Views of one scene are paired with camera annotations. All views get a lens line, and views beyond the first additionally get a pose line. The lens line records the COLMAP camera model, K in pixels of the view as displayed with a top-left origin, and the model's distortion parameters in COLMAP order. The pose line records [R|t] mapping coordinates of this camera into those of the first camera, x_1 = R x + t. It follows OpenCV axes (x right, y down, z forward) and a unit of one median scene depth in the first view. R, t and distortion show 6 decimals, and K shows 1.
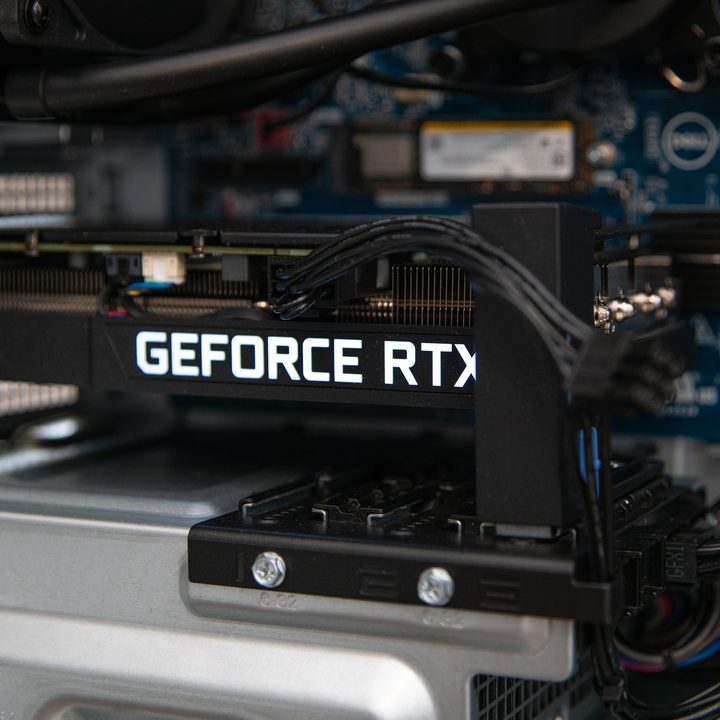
lens RADIAL K [[1807.5, 0, 360.1], [0, 1807.5, 358.9], [0, 0, 1]] dist [-0.073266, 0.000000]
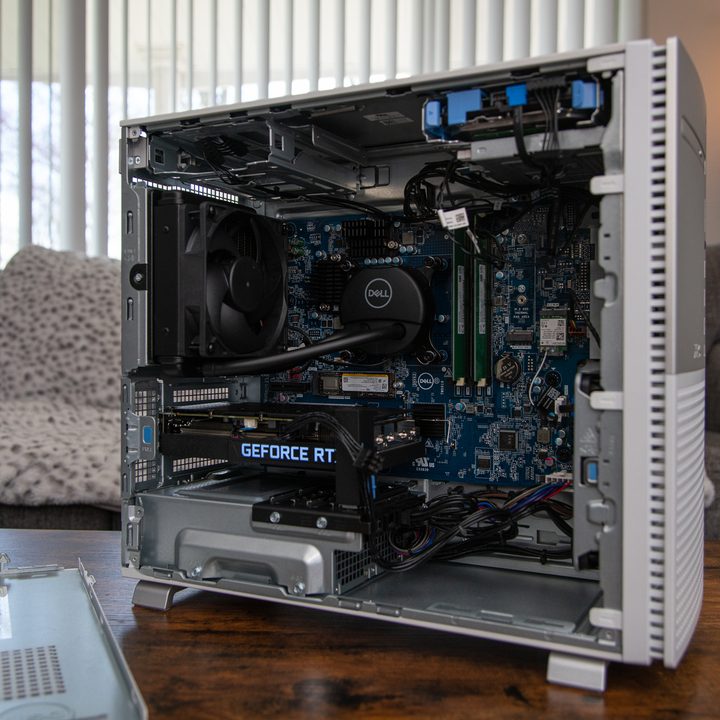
lens RADIAL K [[860.4, 0, 358.1], [0, 860.4, 359.5], [0, 0, 1]] dist [-0.003097, 0.000000]
pose [[0.998774, 0.007592, -0.048920, 0.159104], [-0.011759, 0.996273, -0.085457, -0.035447], [0.048089, 0.085927, 0.995140, -0.533152]]
